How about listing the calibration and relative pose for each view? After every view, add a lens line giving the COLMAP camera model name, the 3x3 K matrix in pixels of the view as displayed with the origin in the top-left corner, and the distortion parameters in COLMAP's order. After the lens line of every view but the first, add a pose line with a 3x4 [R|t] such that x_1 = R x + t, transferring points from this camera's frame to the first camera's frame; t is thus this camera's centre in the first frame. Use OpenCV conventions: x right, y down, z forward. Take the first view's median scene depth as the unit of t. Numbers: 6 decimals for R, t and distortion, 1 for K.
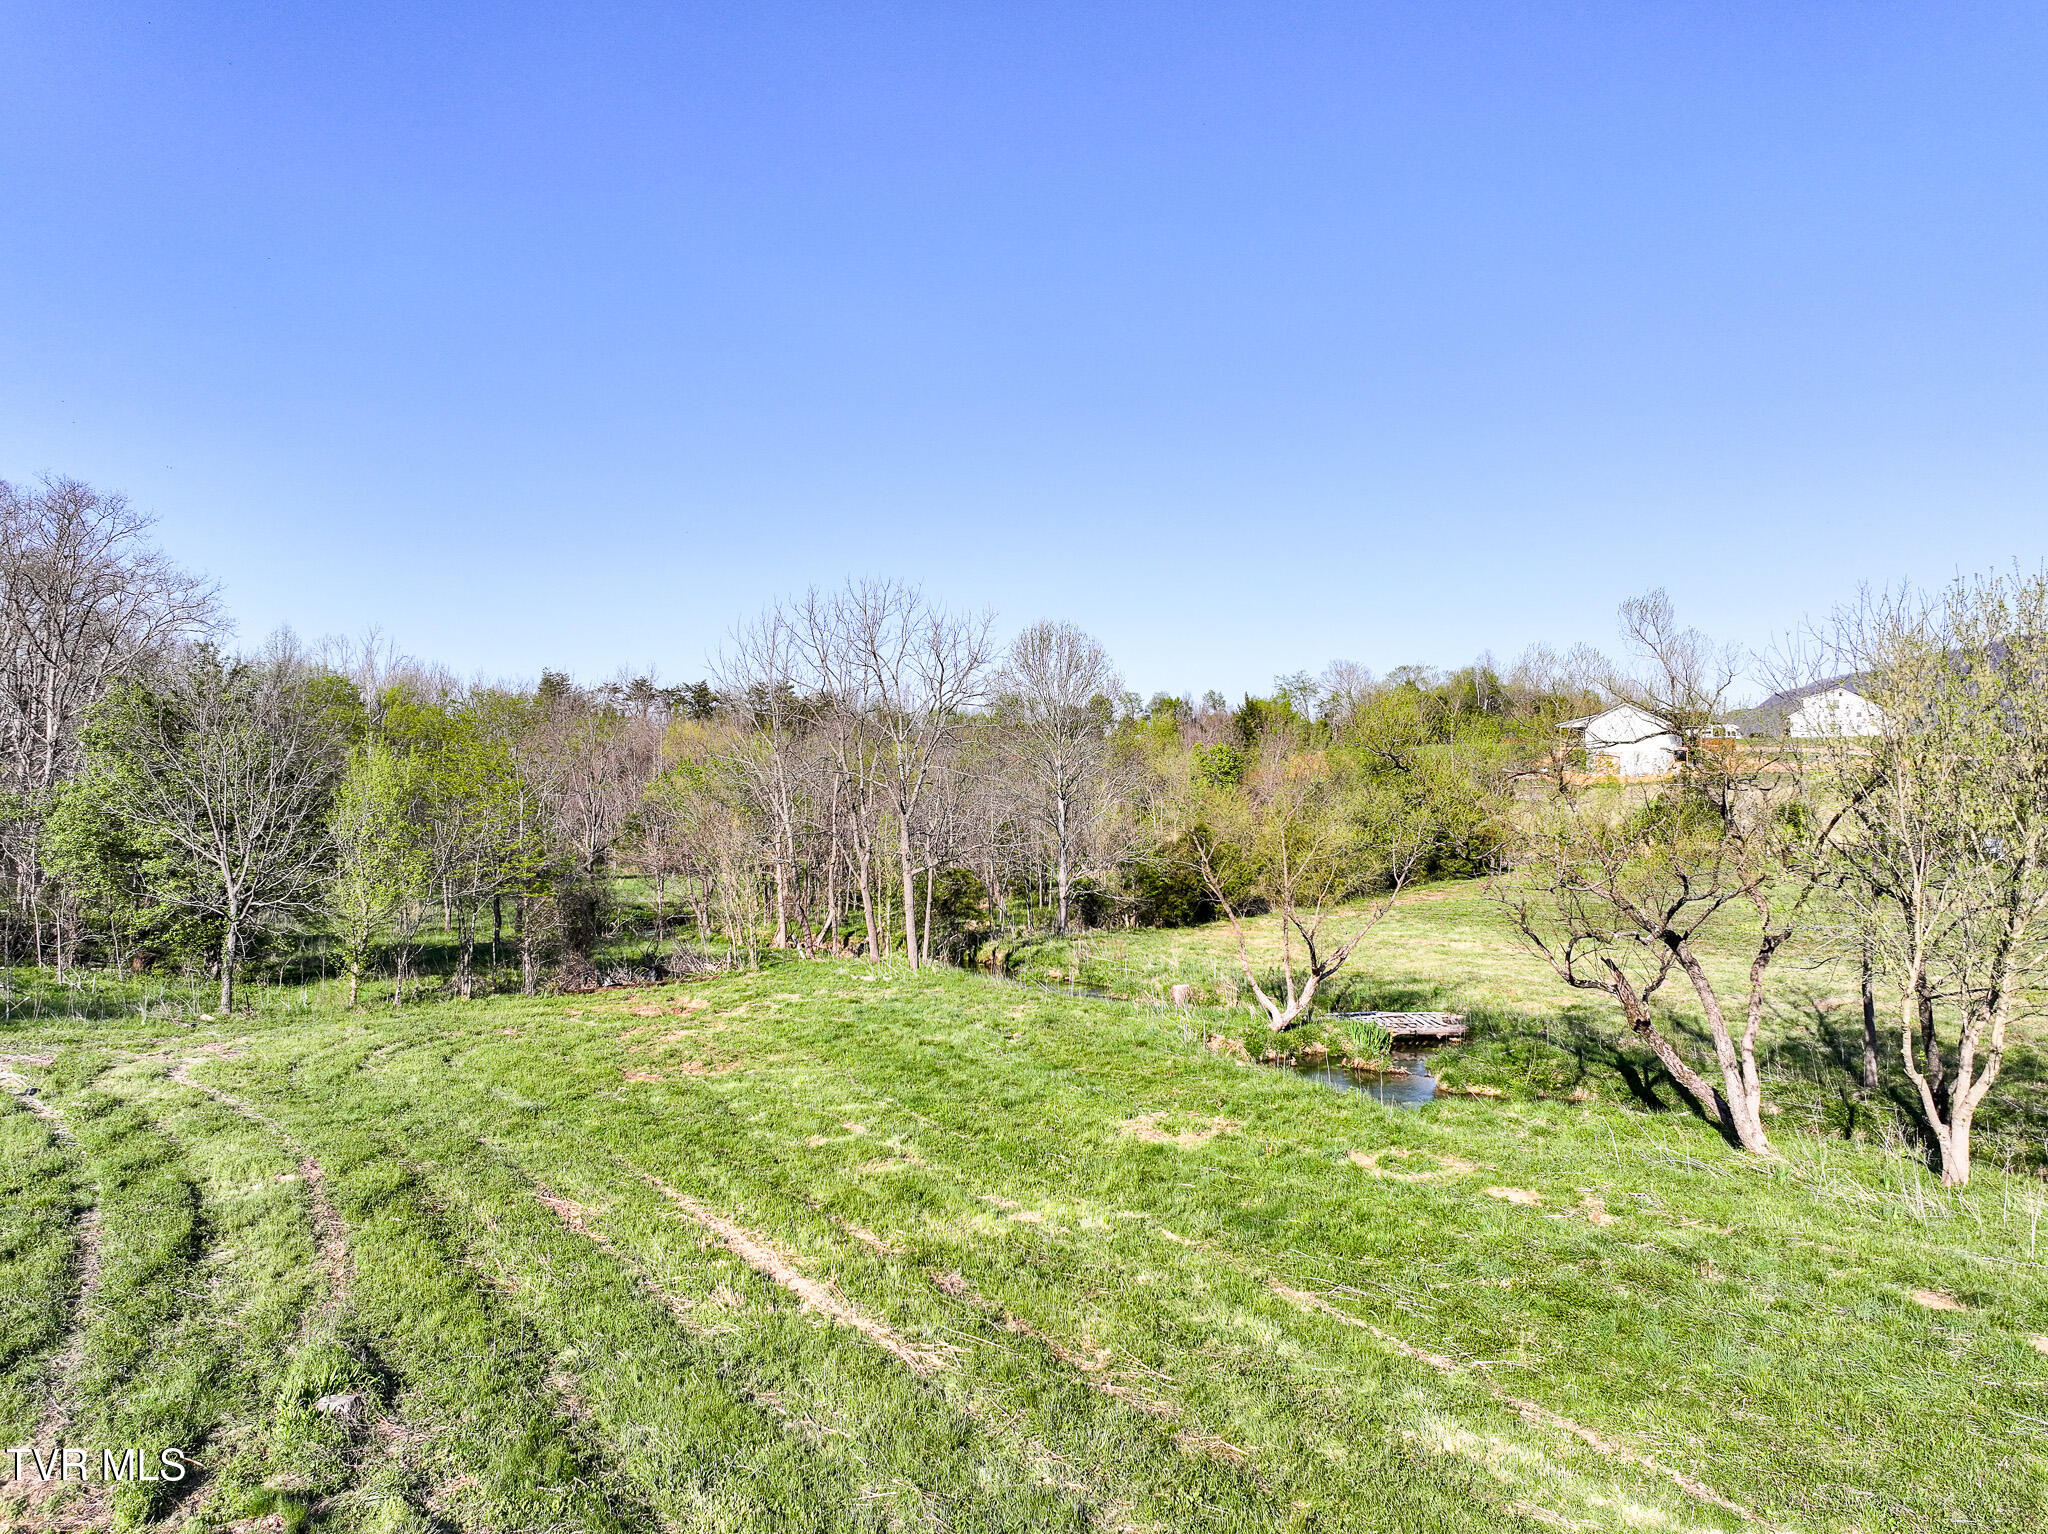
lens RADIAL K [[1441.2, 0, 1031.8], [0, 1441.2, 762.8], [0, 0, 1]] dist [0.002713, 0.015757]
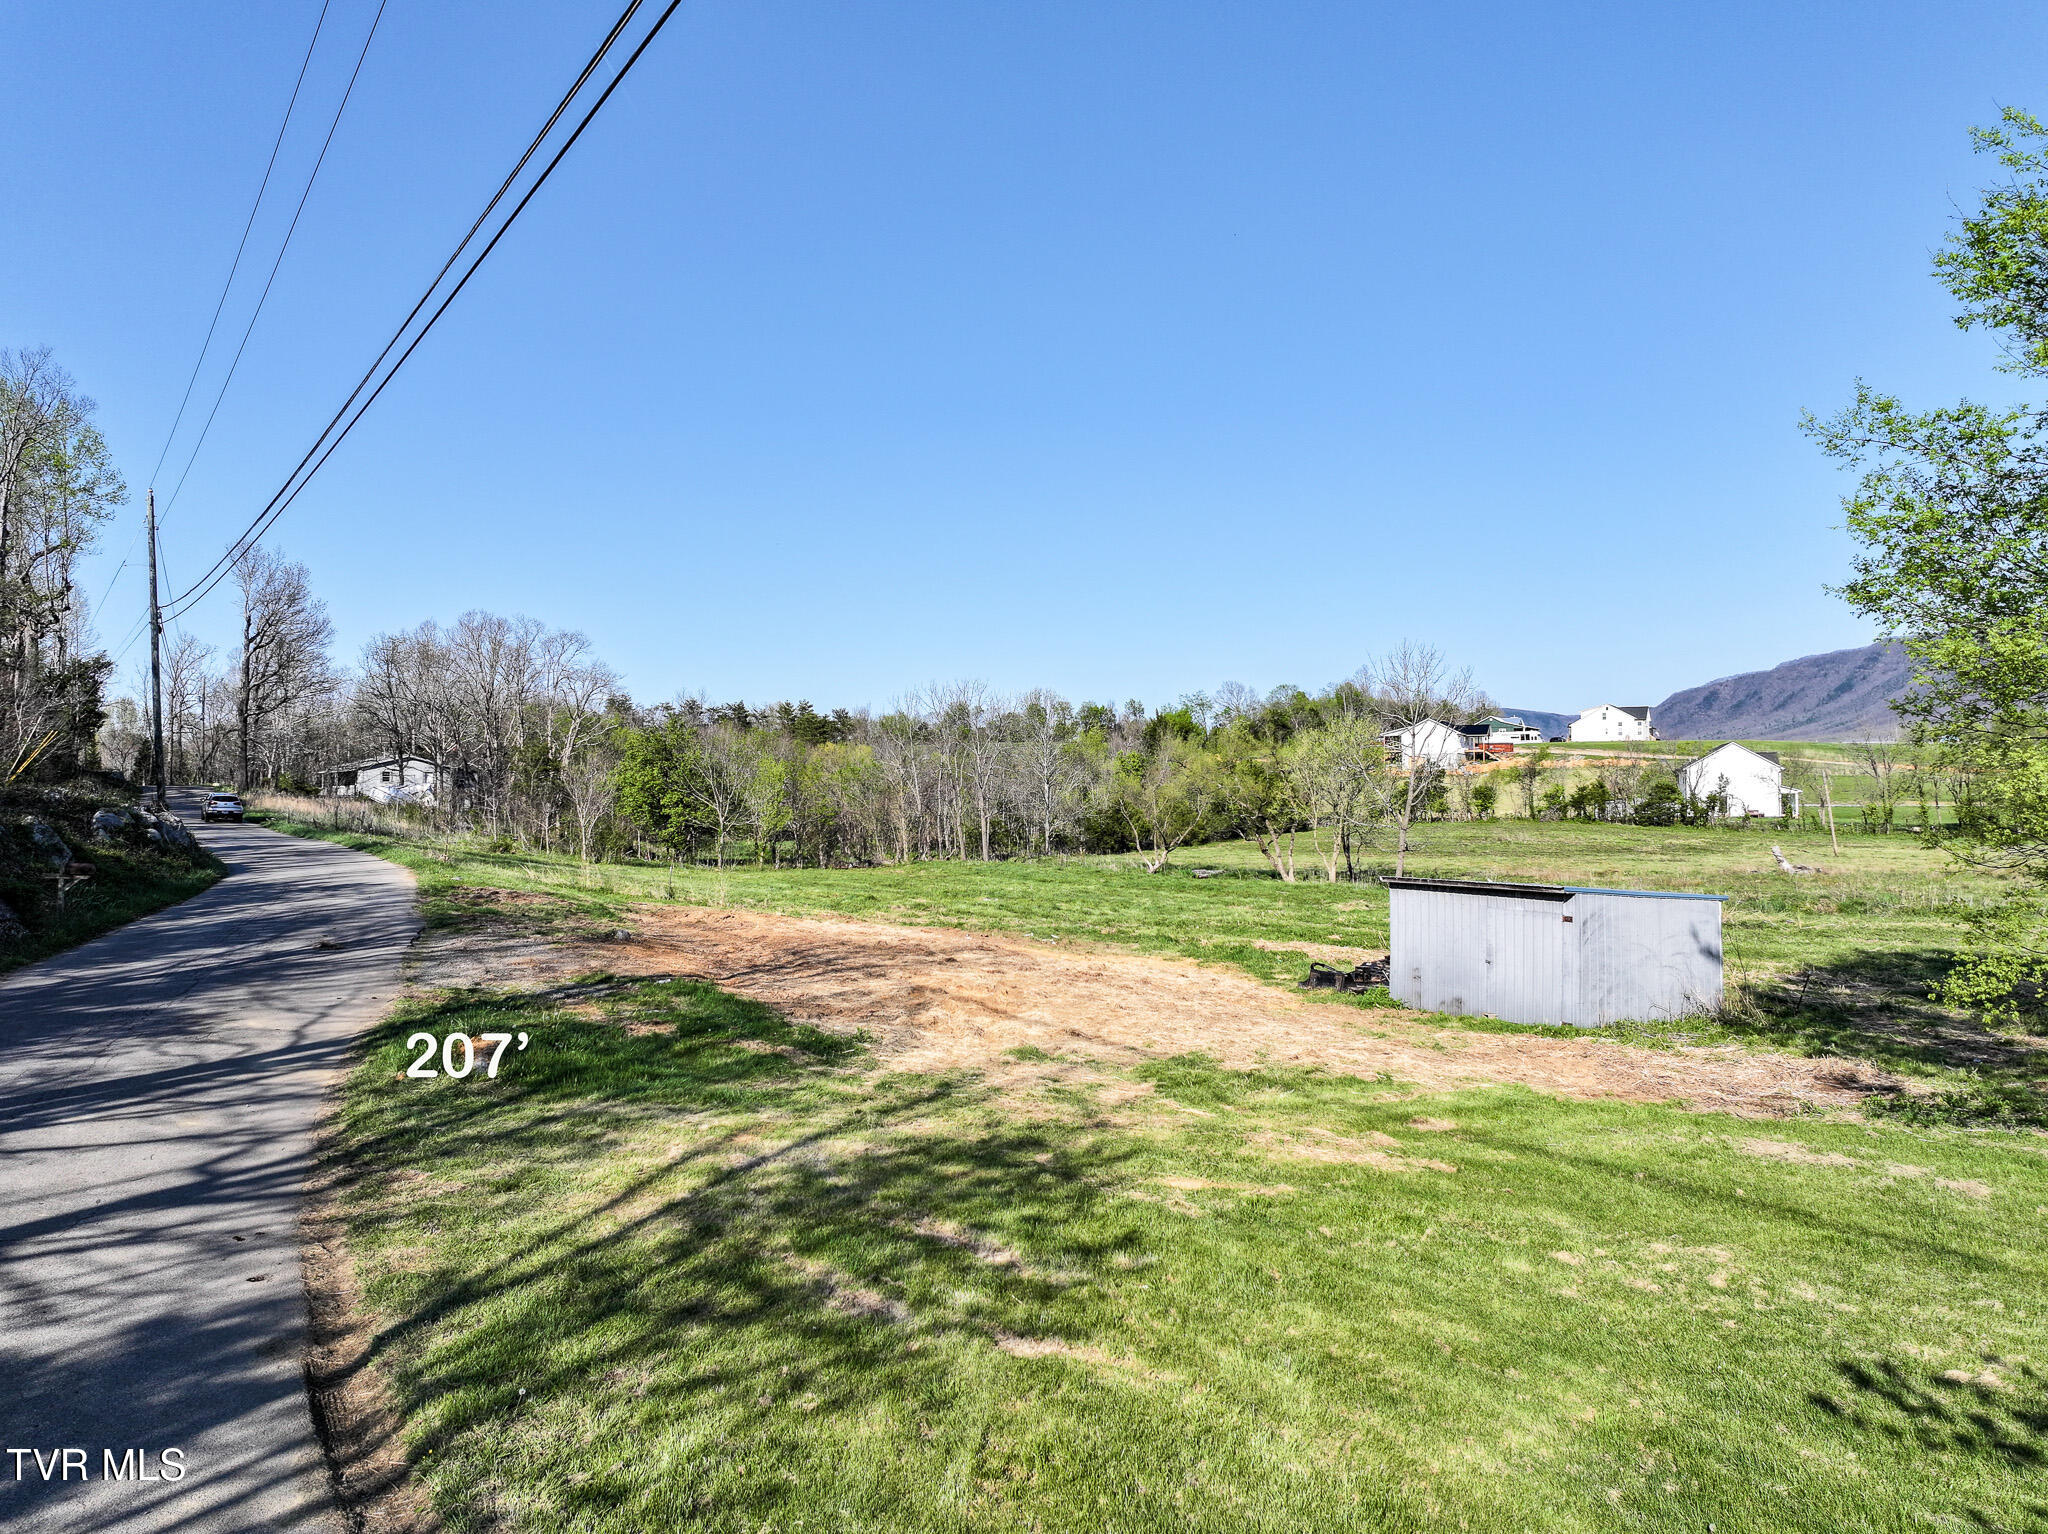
lens RADIAL K [[1441.2, 0, 1031.8], [0, 1441.2, 762.8], [0, 0, 1]] dist [0.002713, 0.015757]
pose [[0.998593, -0.005615, 0.052727, -0.033272], [0.005657, 0.999984, -0.000645, 0.000702], [-0.052723, 0.000942, 0.998609, -0.296490]]
